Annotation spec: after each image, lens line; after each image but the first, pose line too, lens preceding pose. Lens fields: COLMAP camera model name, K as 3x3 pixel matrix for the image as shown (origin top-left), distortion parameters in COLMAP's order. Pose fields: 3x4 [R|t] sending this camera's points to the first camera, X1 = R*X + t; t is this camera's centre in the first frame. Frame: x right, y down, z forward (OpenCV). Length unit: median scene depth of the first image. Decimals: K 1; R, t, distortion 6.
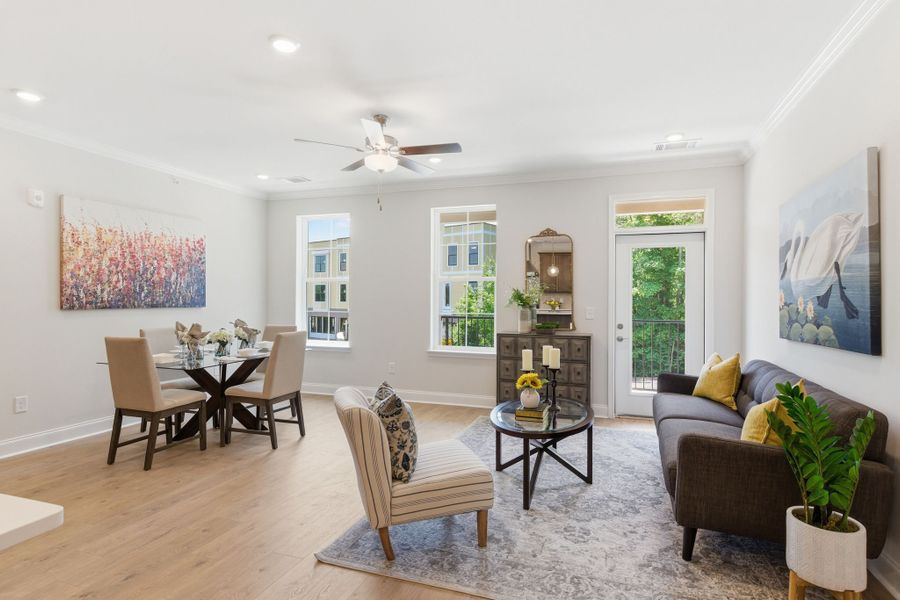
lens RADIAL K [[472.5, 0, 459.2], [0, 472.5, 298.2], [0, 0, 1]] dist [0.010008, -0.003568]
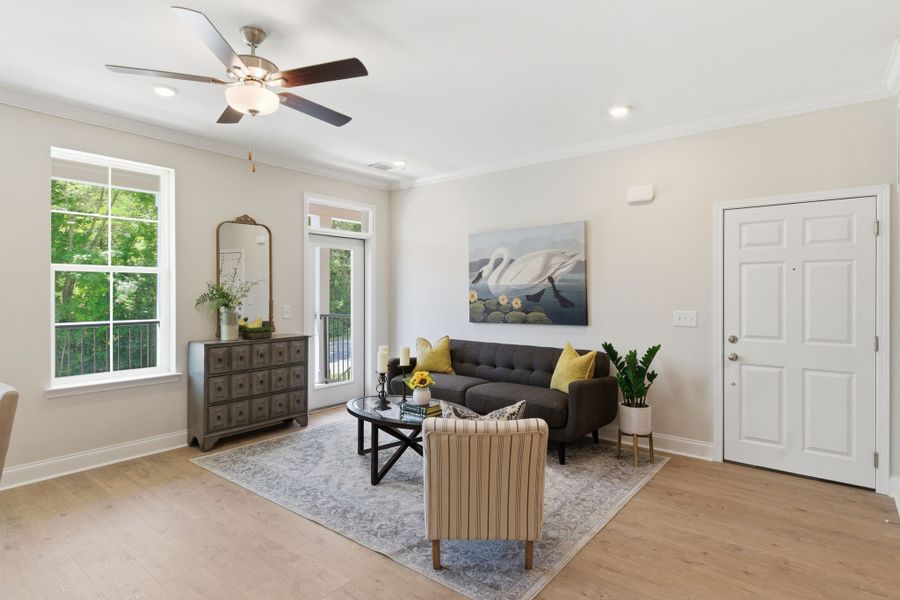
lens RADIAL K [[472.5, 0, 460.8], [0, 472.5, 289.9], [0, 0, 1]] dist [0.010008, -0.003568]
pose [[0.326673, -0.001641, 0.945136, -0.602900], [0.000697, 0.999999, 0.001496, -0.016773], [-0.945137, 0.000170, 0.326674, 0.435184]]
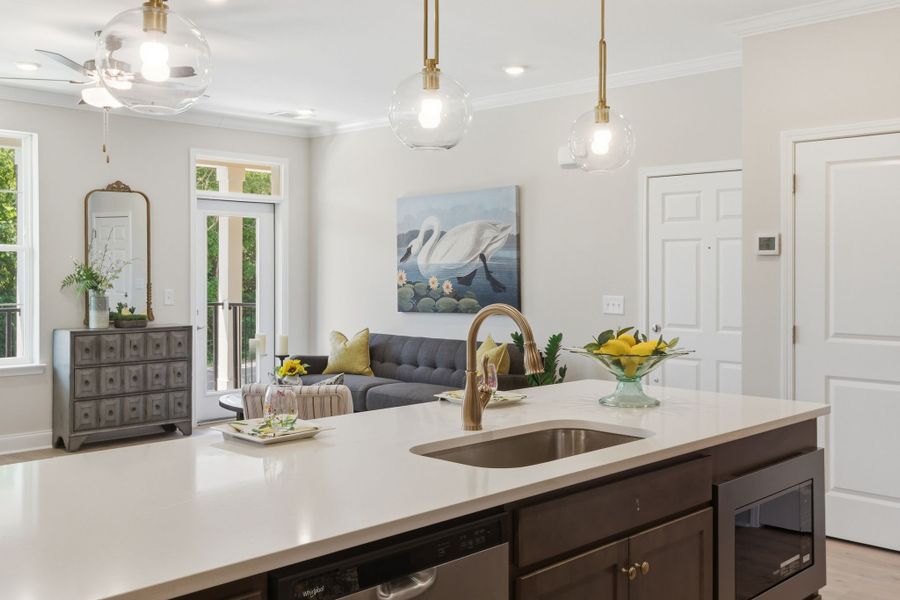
lens RADIAL K [[891.8, 0, 460.4], [0, 891.8, 270.8], [0, 0, 1]] dist [0.025016, 0.000000]
pose [[0.421836, -0.005141, 0.906658, -1.011822], [0.000269, 0.999985, 0.005545, -0.023289], [-0.906672, -0.002095, 0.421830, -0.054001]]
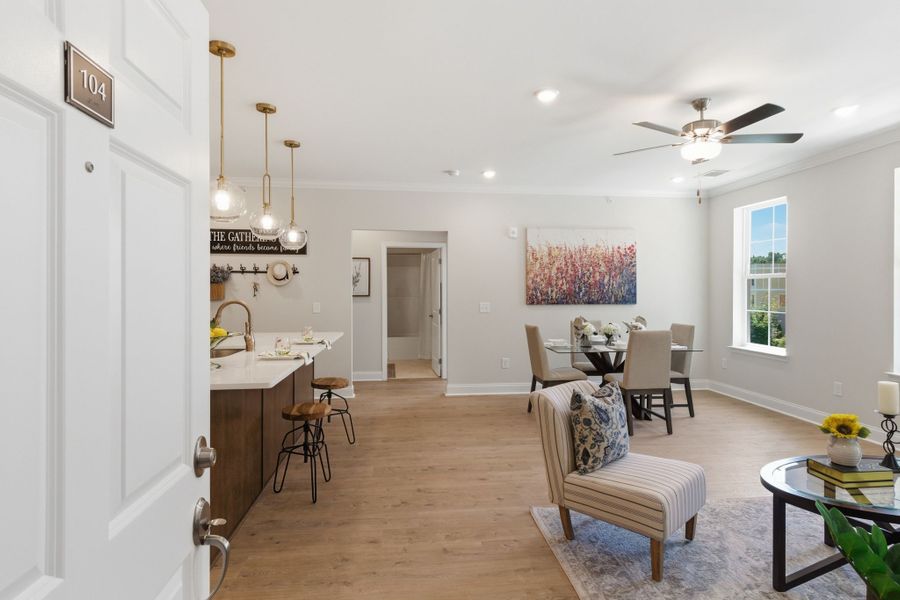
lens RADIAL K [[468.4, 0, 456.2], [0, 468.4, 293.8], [0, 0, 1]] dist [0.004168, -0.000078]
pose [[0.430877, -0.000387, -0.902410, 0.388459], [0.000984, 1.000000, 0.000041, -0.009594], [0.902410, -0.000906, 0.430877, 0.158128]]
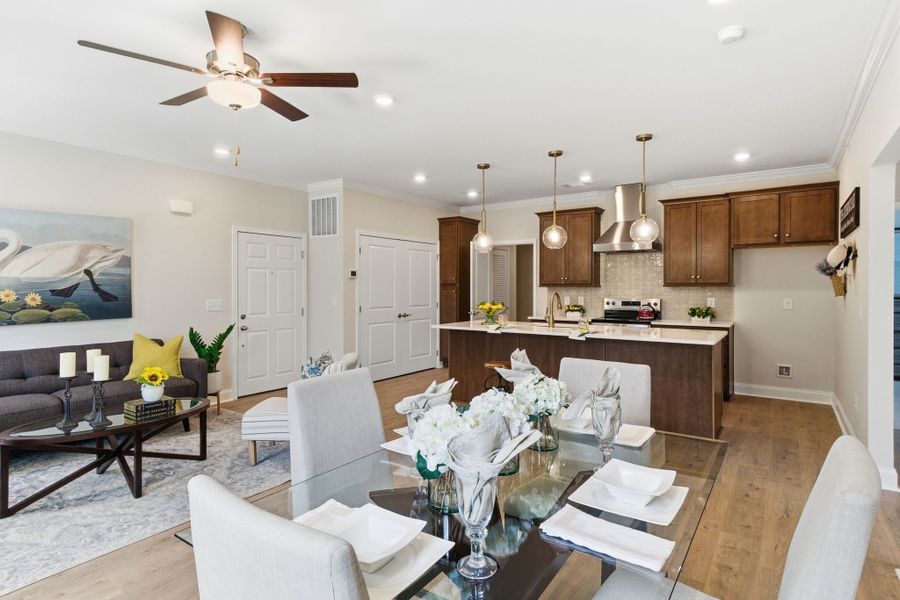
lens RADIAL K [[472.5, 0, 448.5], [0, 472.5, 290.8], [0, 0, 1]] dist [0.010008, -0.003568]
pose [[-0.957709, -0.005637, 0.287684, -0.559983], [-0.003176, 0.999954, 0.009020, -0.011530], [-0.287721, 0.007725, -0.957683, 1.342137]]
